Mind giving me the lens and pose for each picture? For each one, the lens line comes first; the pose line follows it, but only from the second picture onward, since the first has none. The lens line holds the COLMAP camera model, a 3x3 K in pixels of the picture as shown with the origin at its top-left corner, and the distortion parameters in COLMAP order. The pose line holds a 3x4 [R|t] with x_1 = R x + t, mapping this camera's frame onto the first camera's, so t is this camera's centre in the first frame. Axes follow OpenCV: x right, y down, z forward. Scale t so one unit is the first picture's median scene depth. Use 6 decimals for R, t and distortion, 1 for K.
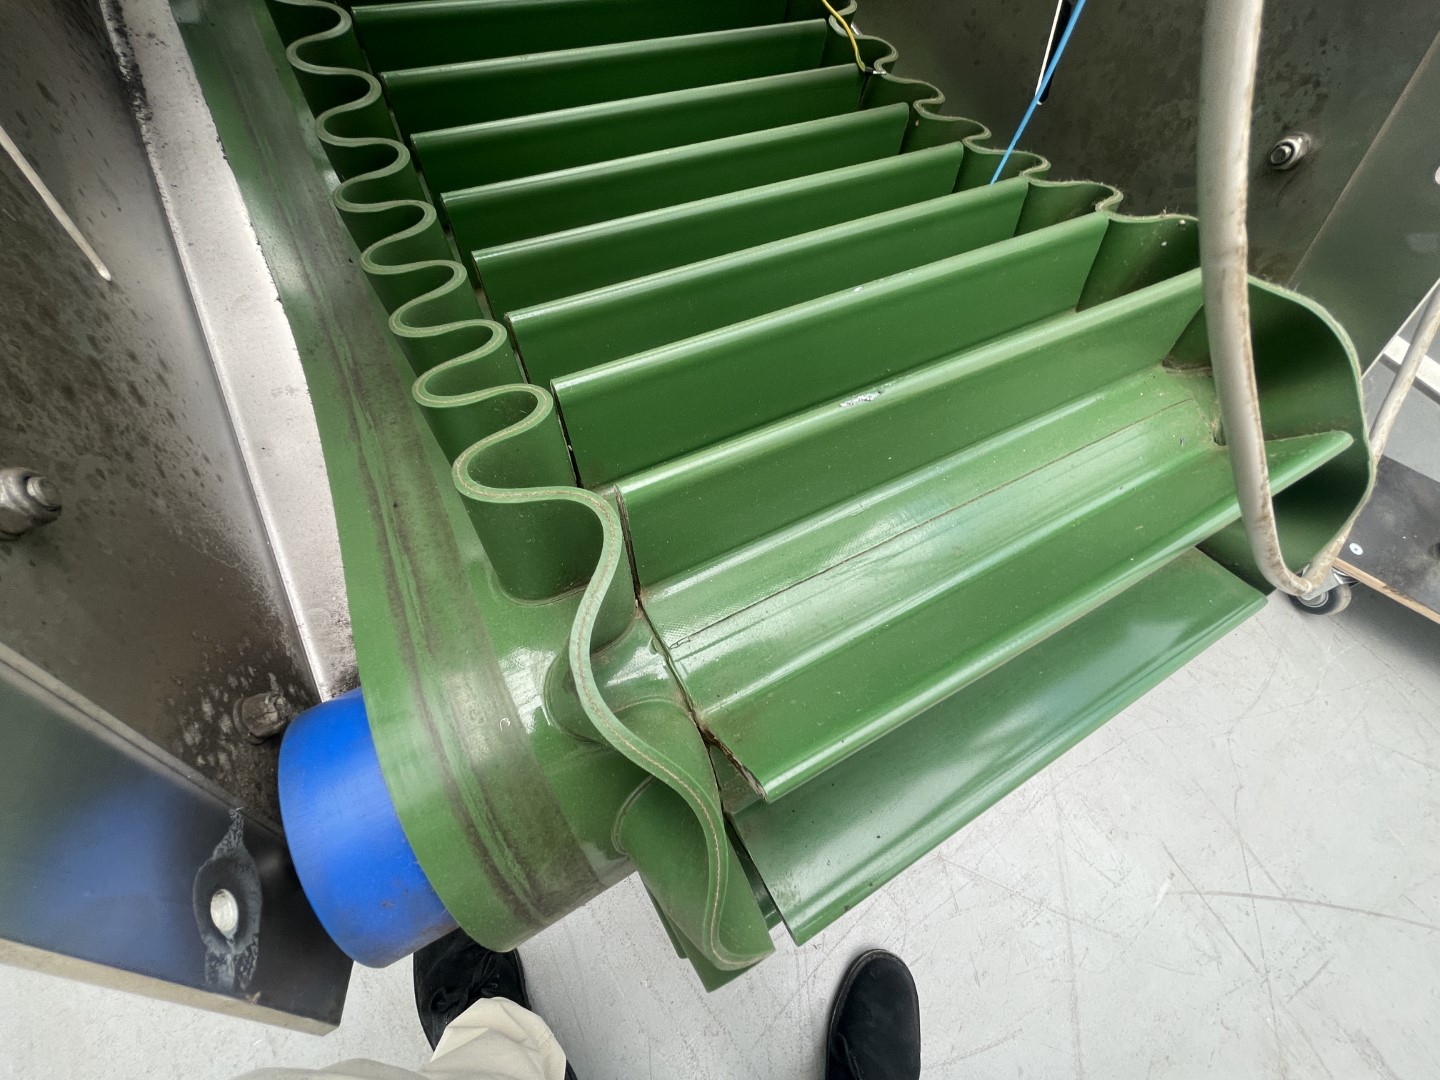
lens RADIAL K [[577.0, 0, 720.0], [0, 577.0, 540.0], [0, 0, 1]] dist [-0.000218, -0.000098]
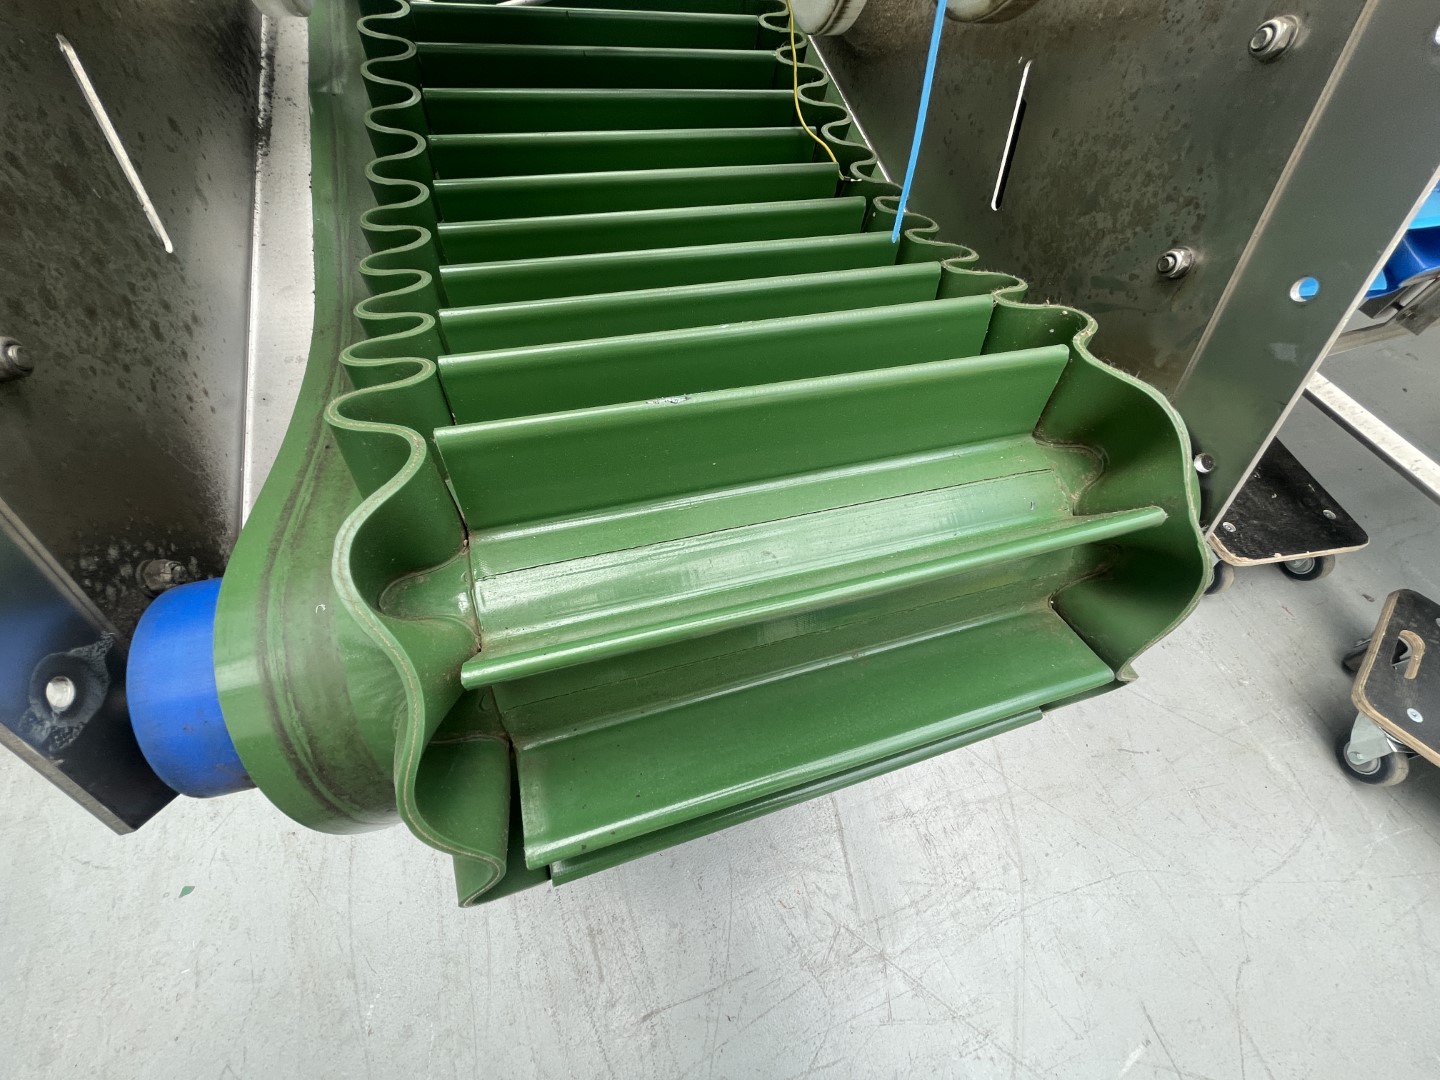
lens RADIAL K [[576.1, 0, 720.0], [0, 576.1, 540.0], [0, 0, 1]] dist [-0.001060, -0.000160]
pose [[0.979880, 0.159350, -0.120176, 0.365632], [-0.172281, 0.979307, -0.106196, 0.100106], [0.100767, 0.124763, 0.987056, -0.088975]]
